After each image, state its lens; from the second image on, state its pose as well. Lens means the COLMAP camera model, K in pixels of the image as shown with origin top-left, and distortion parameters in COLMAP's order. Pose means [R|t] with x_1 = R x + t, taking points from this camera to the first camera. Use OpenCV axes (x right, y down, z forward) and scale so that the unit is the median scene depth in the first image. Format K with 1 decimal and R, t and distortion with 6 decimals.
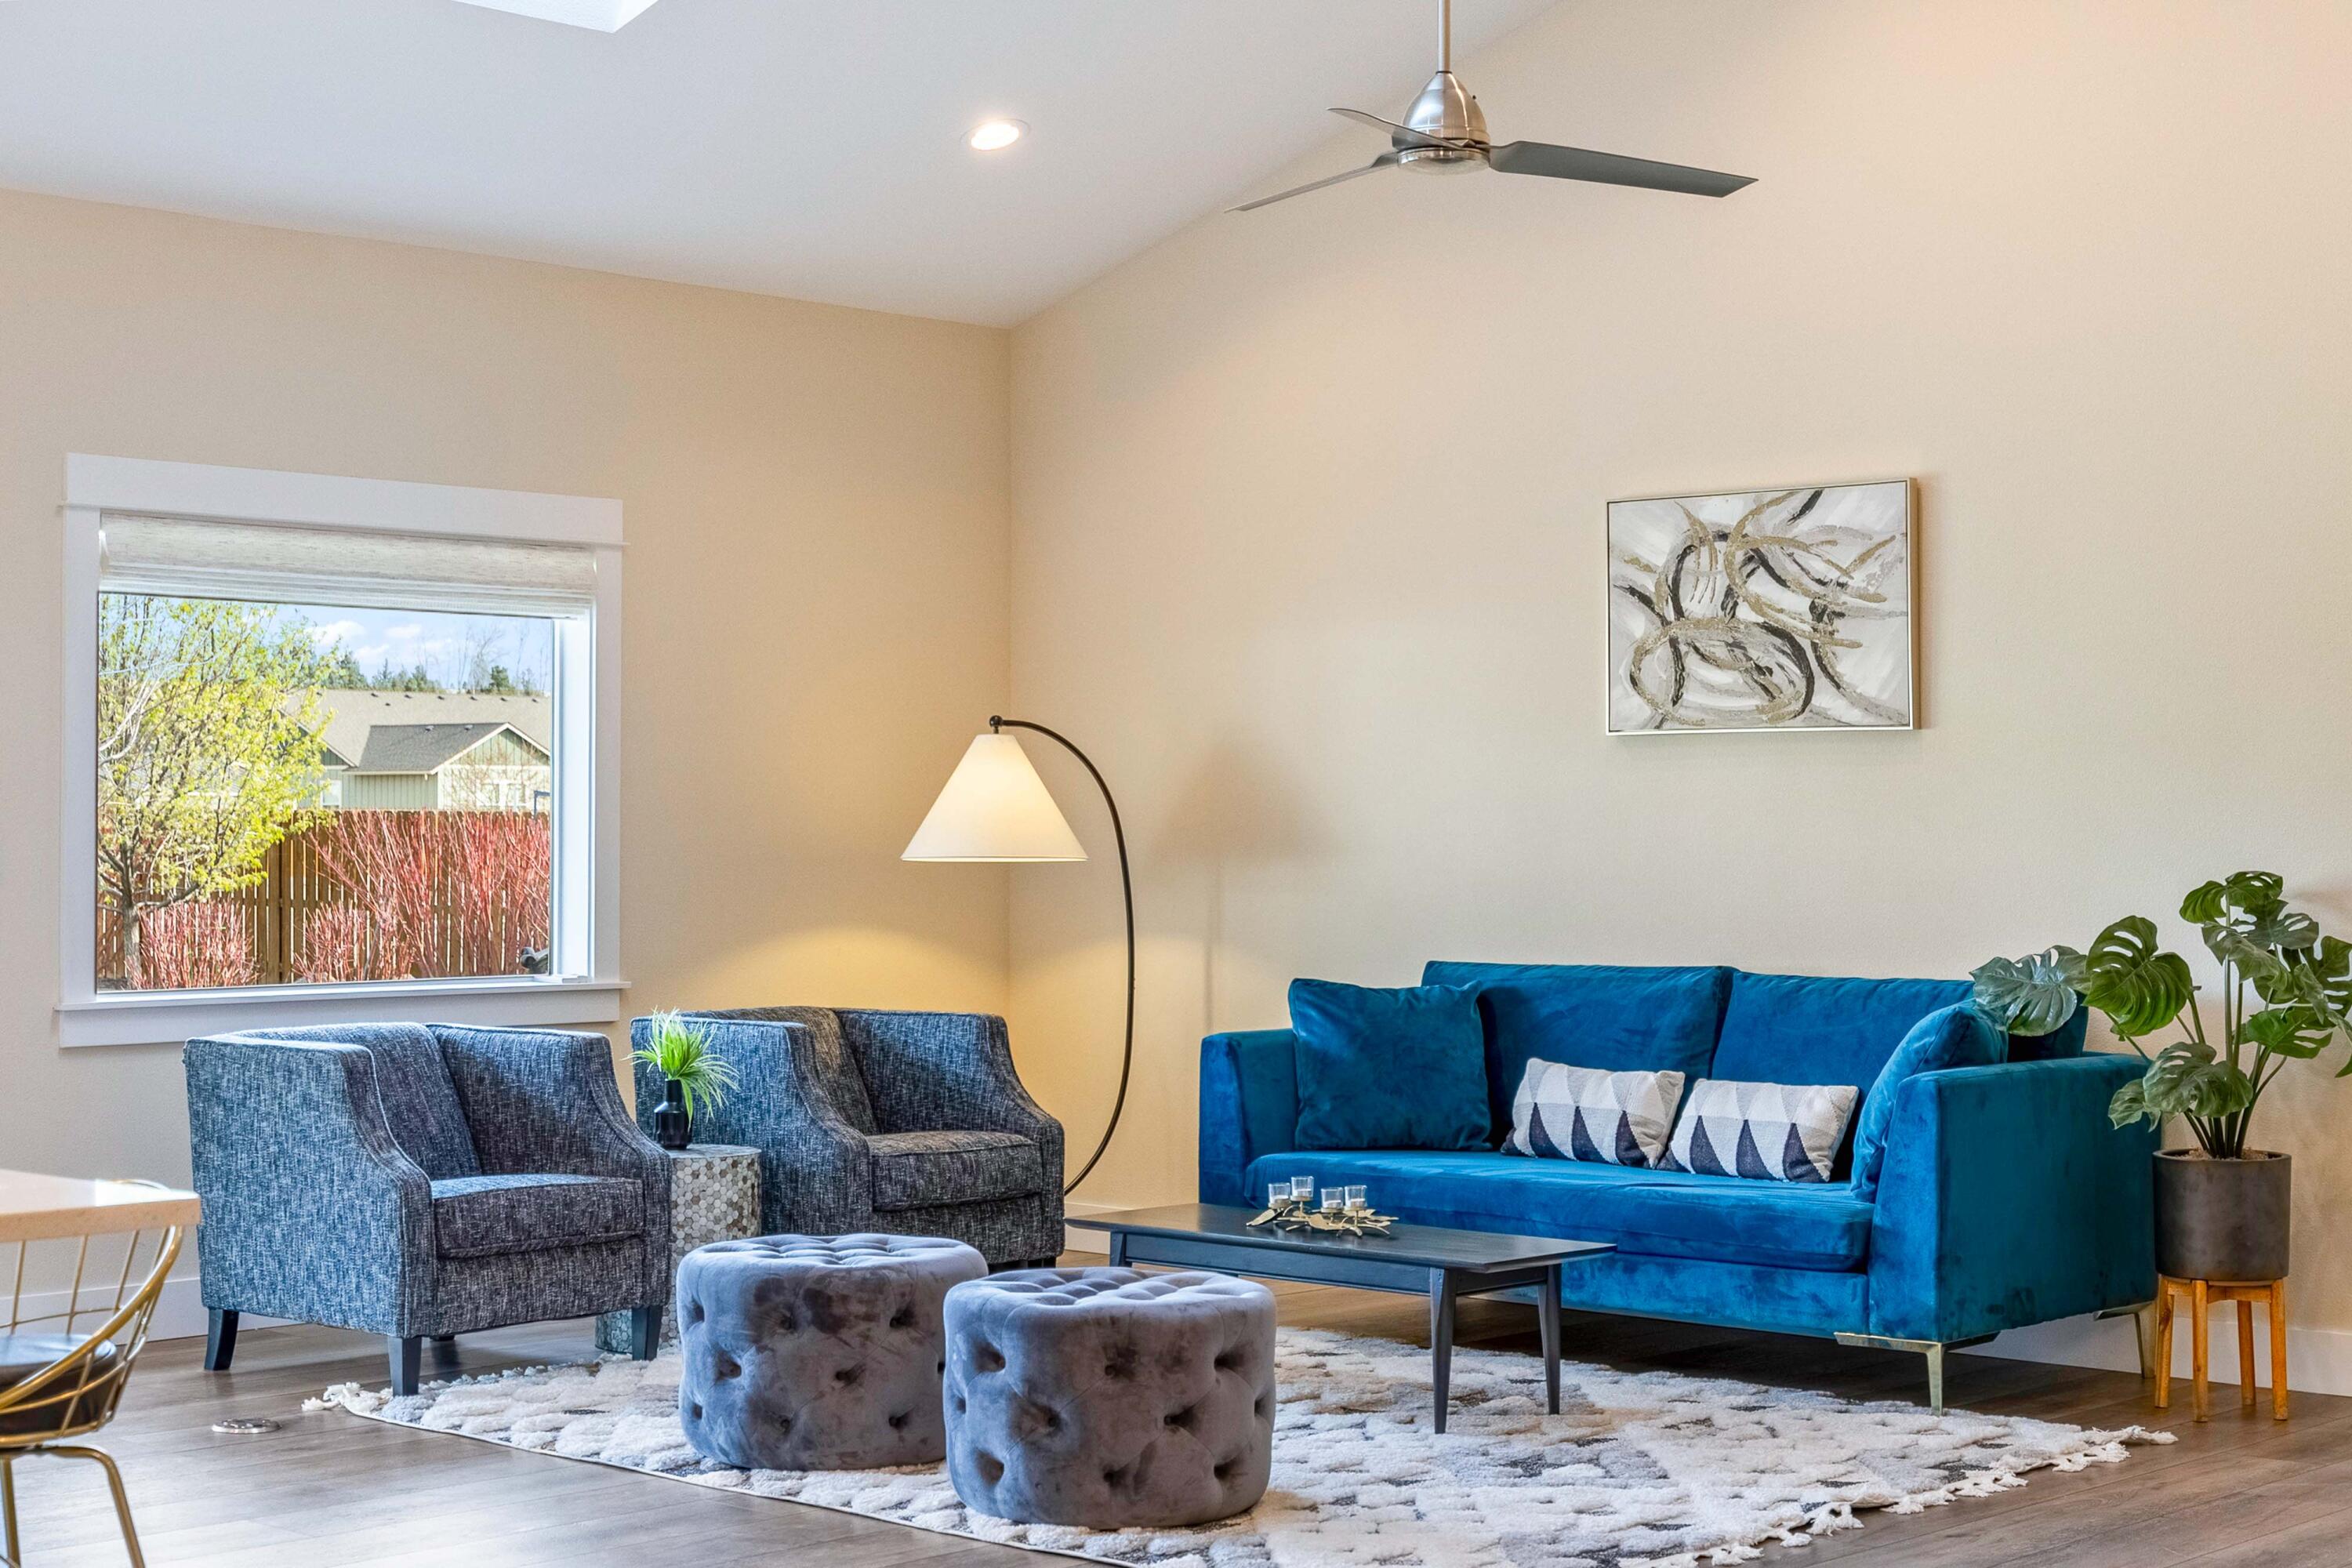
lens RADIAL K [[3609.5, 0, 1209.8], [0, 3609.5, 773.3], [0, 0, 1]] dist [-0.007334, 0.000000]
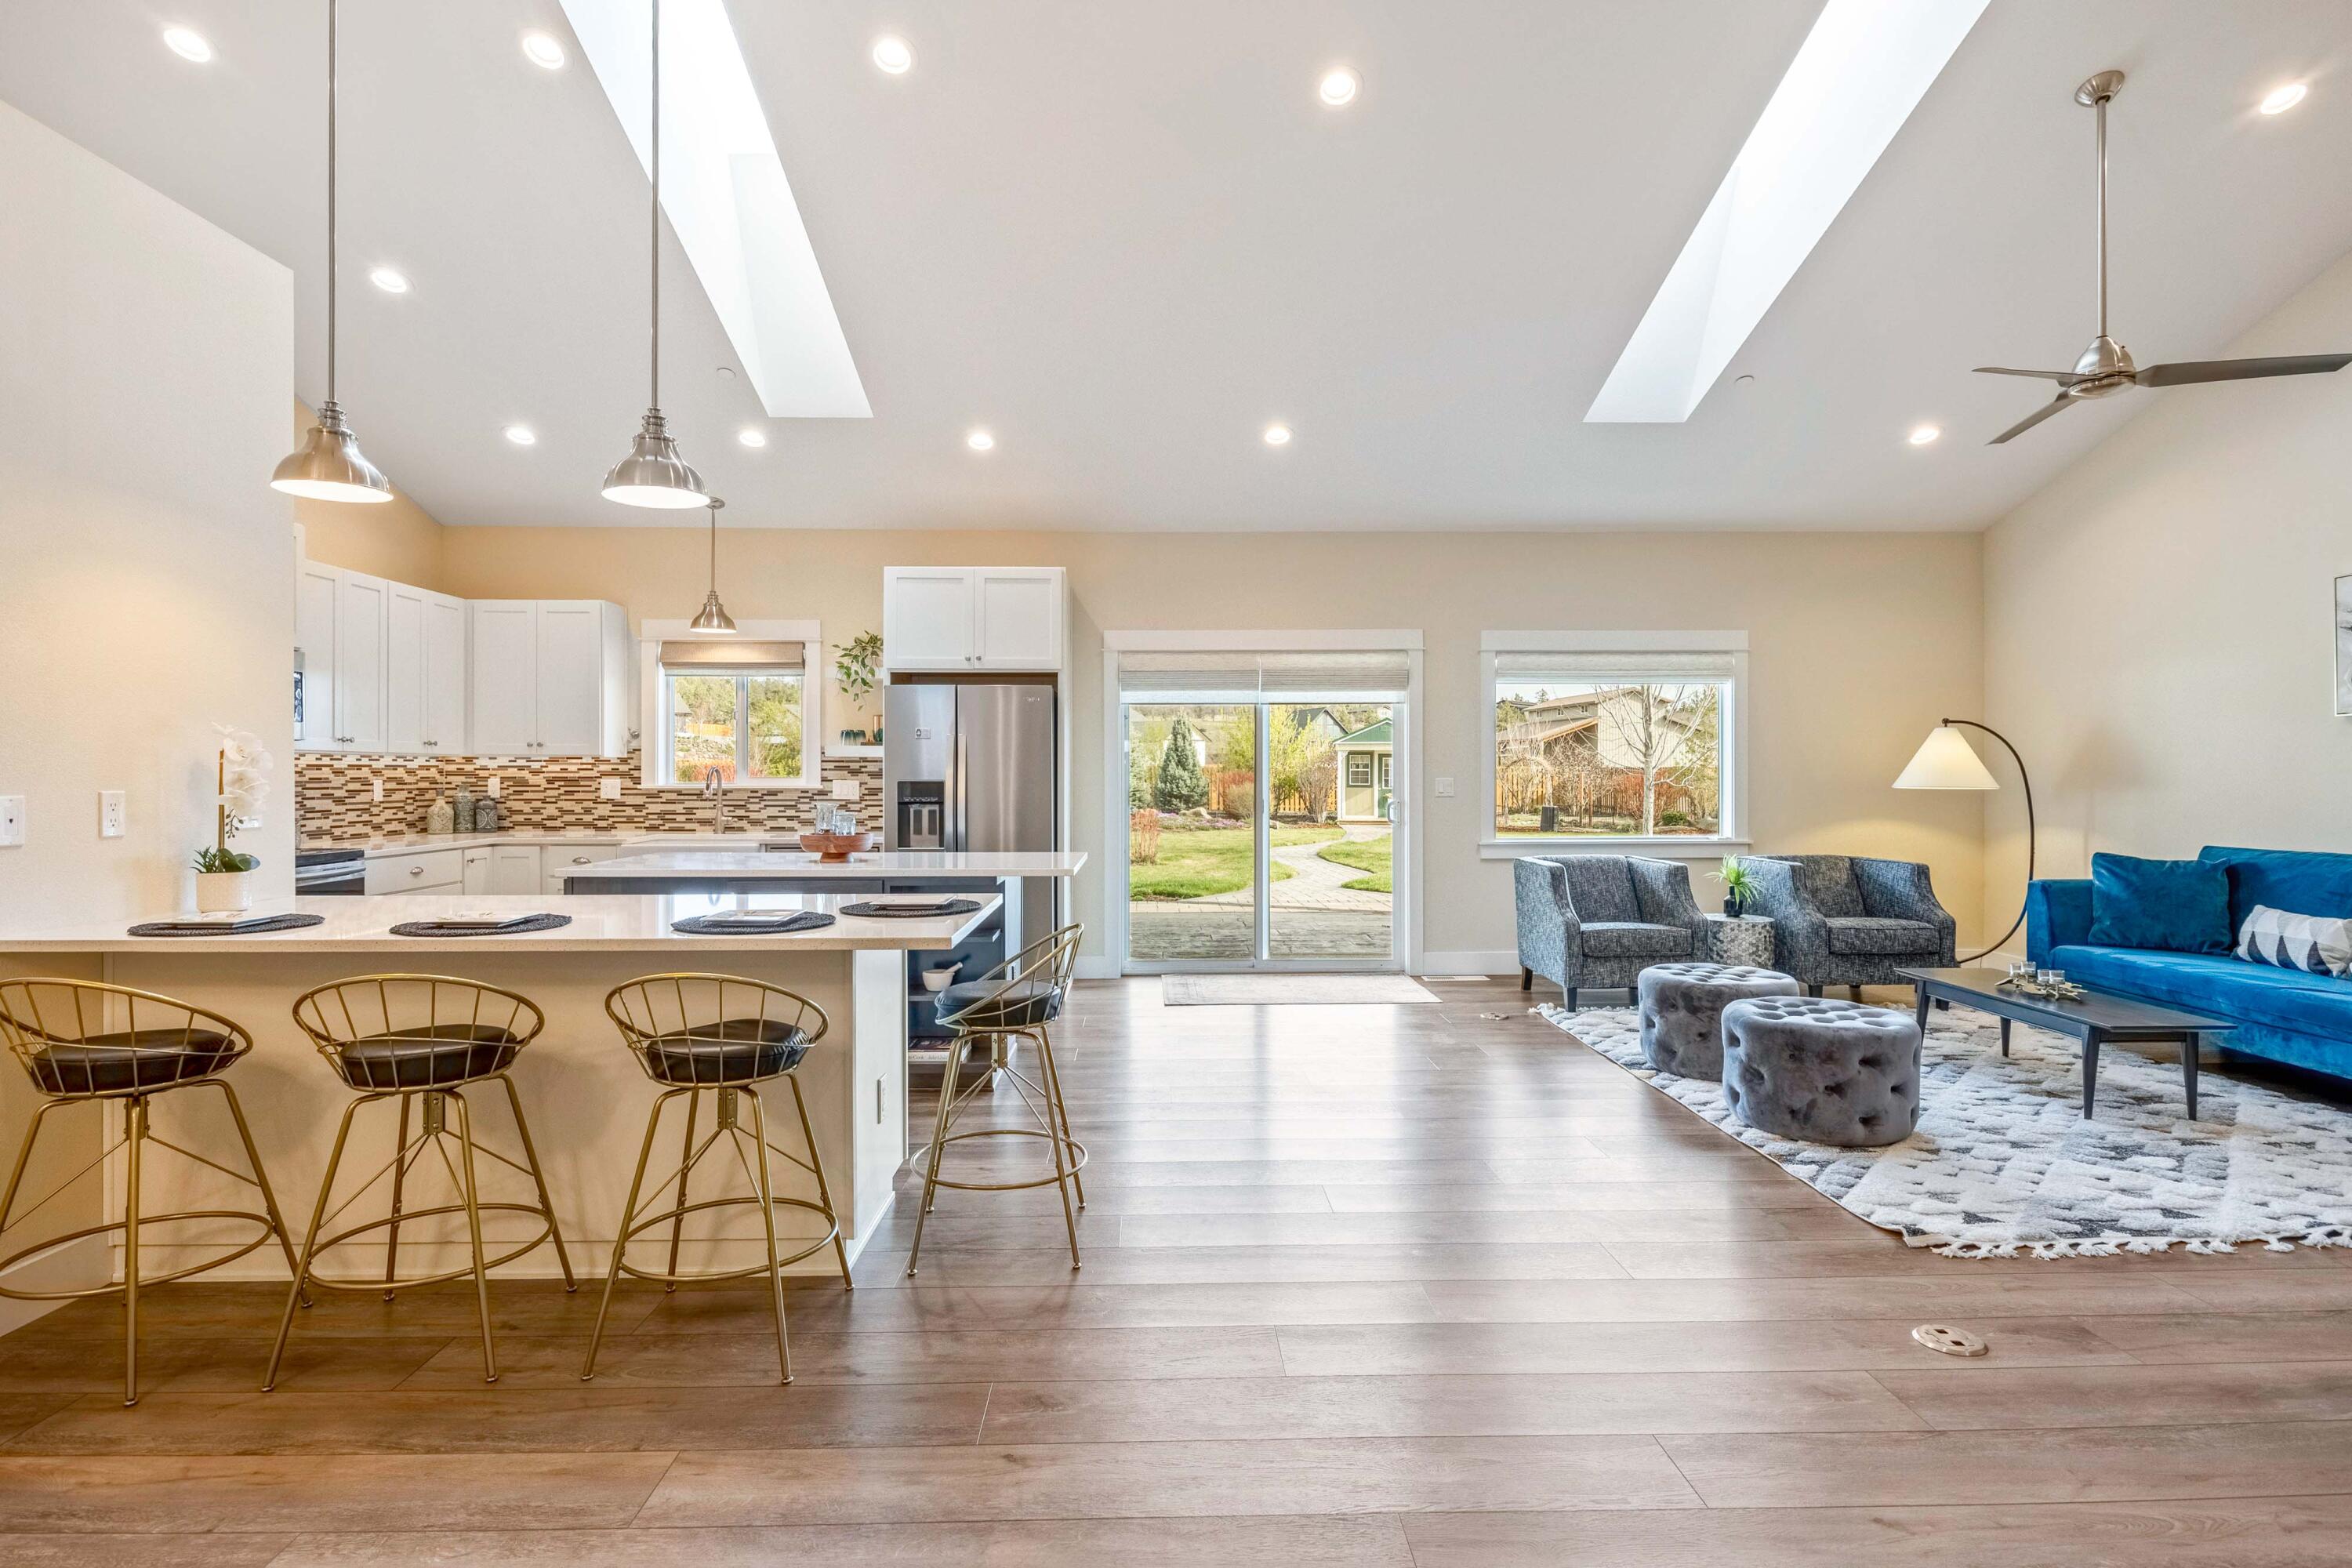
lens RADIAL K [[1184.3, 0, 1176.5], [0, 1184.3, 776.8], [0, 0, 1]] dist [0.003785, -0.005328]
pose [[0.686878, -0.002400, -0.726769, 0.148017], [0.015003, 0.999828, 0.010877, 0.003910], [0.726618, -0.018375, 0.686796, 0.241445]]
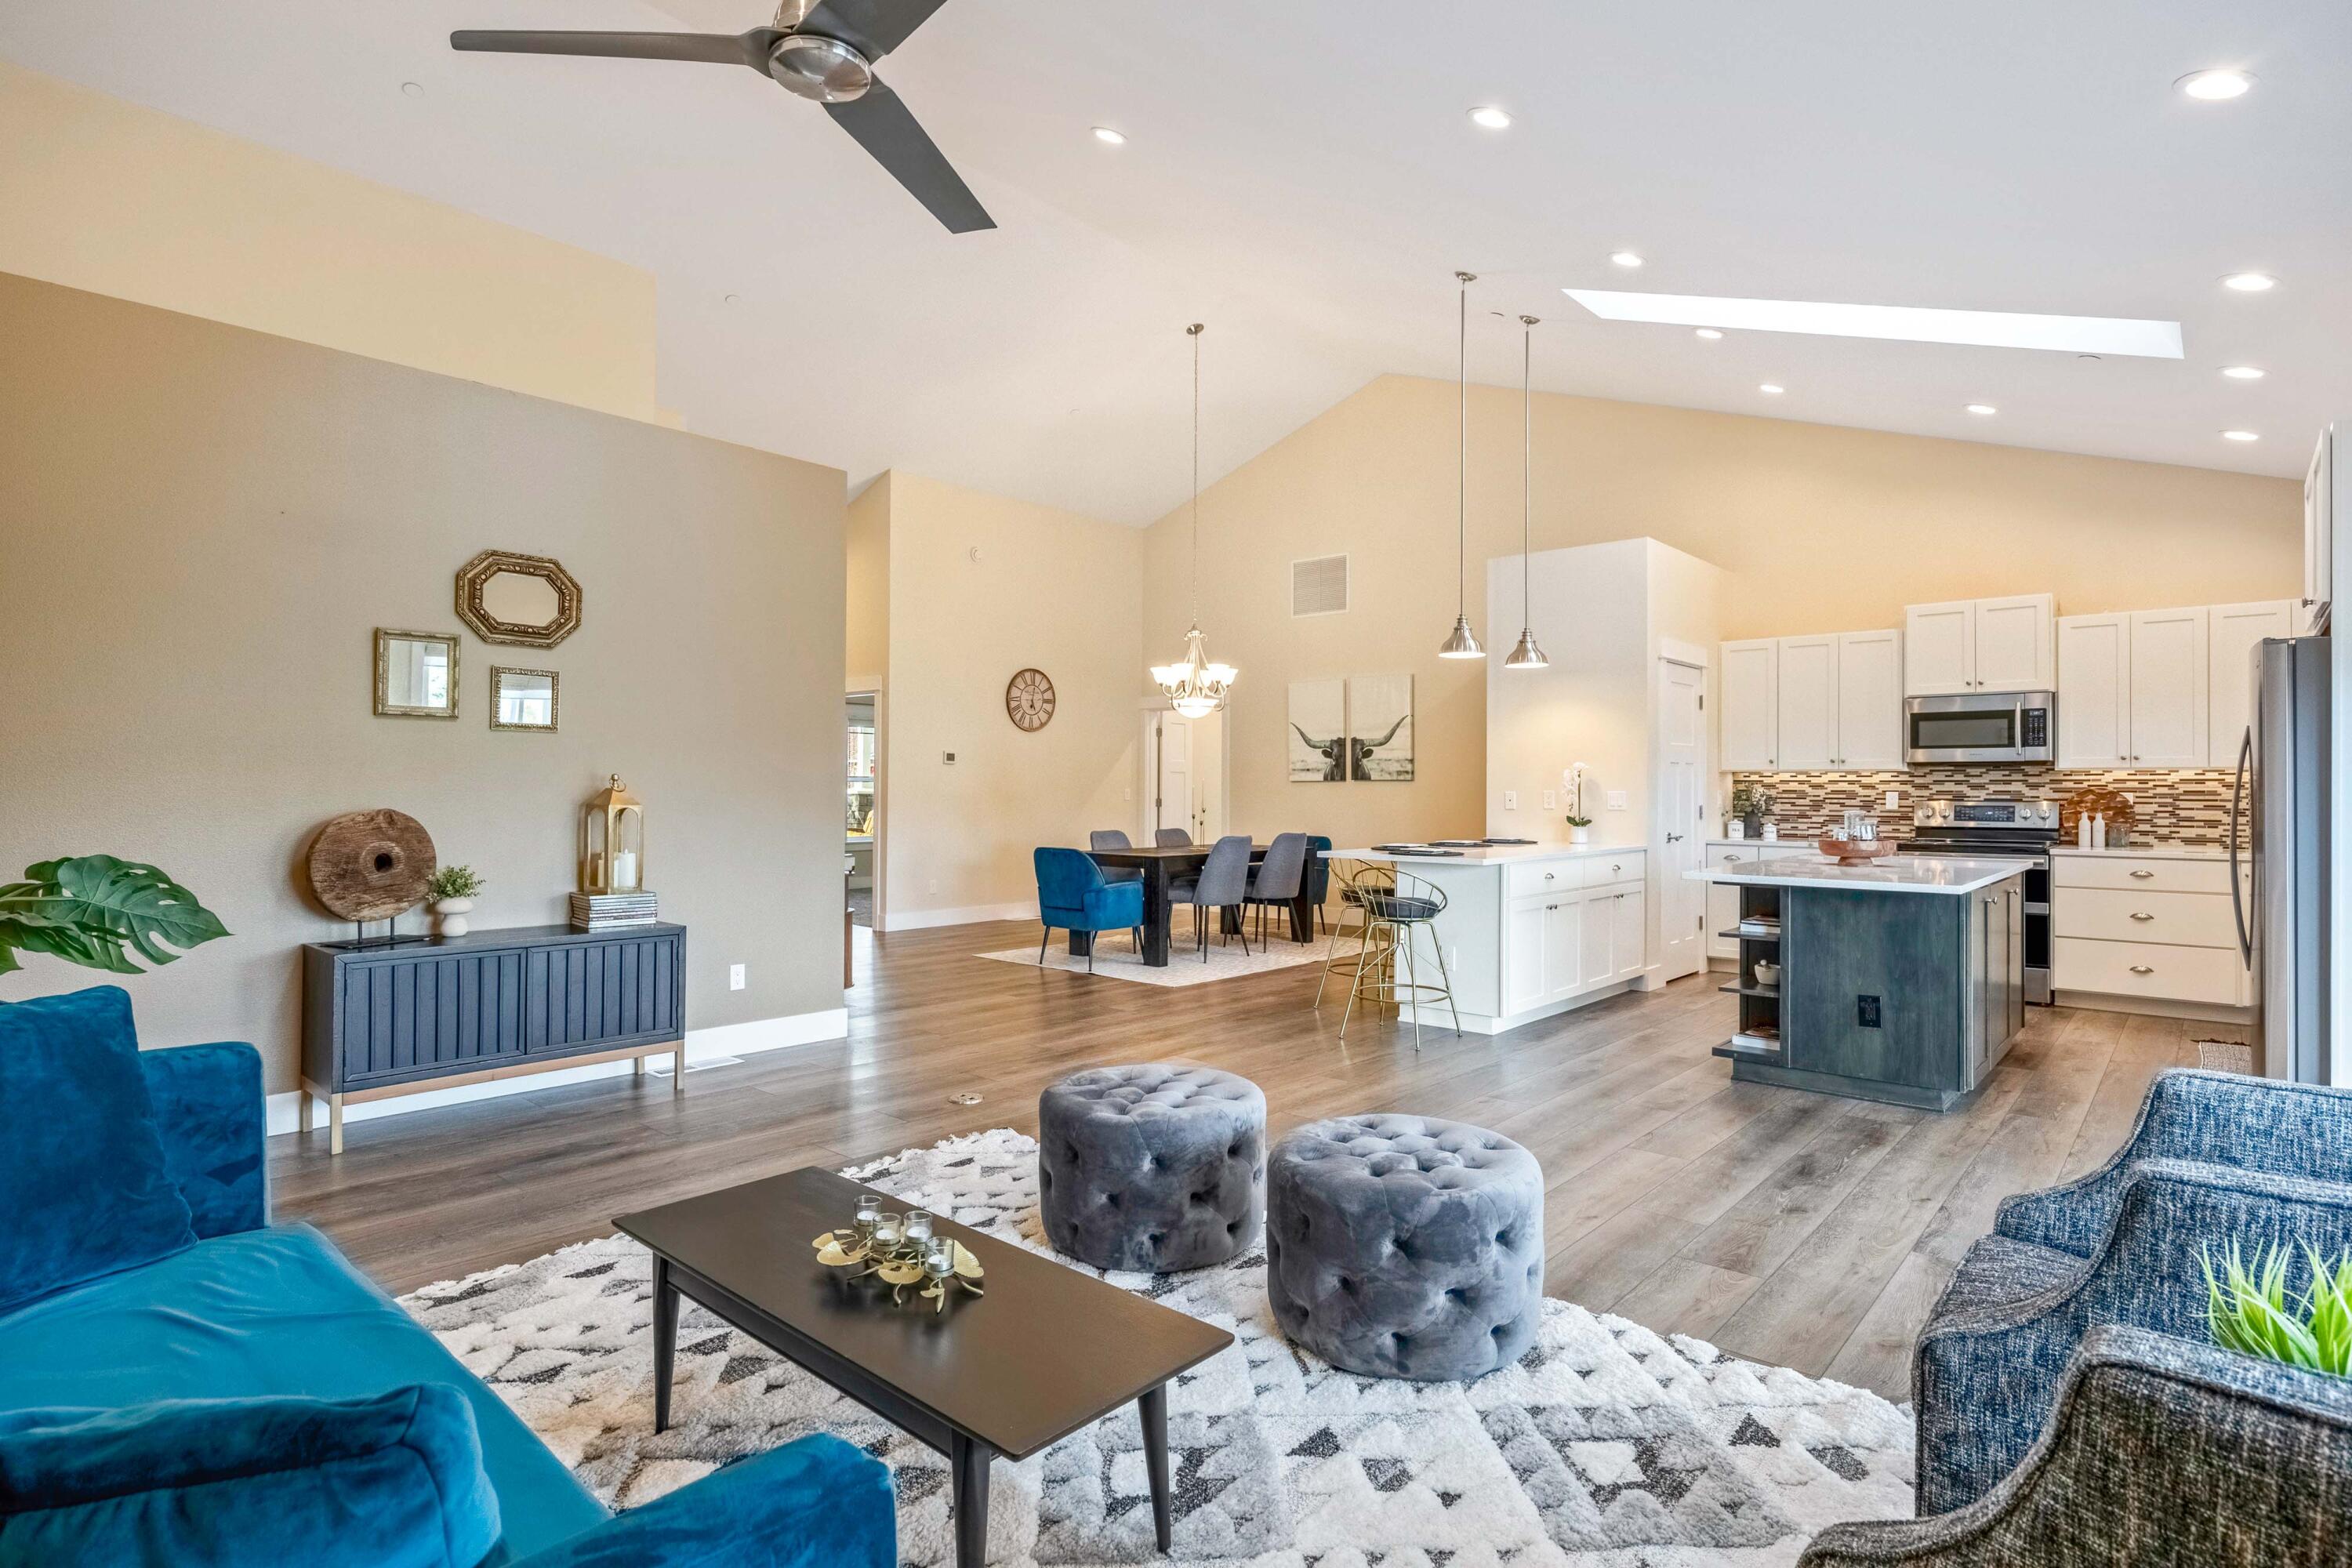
lens RADIAL K [[1184.3, 0, 1175.5], [0, 1184.3, 778.1], [0, 0, 1]] dist [0.003785, -0.005328]
pose [[-0.999964, -0.008274, -0.001756, -0.026228], [-0.008227, 0.999640, -0.025536, 0.021517], [0.001967, -0.025520, -0.999672, 1.117544]]
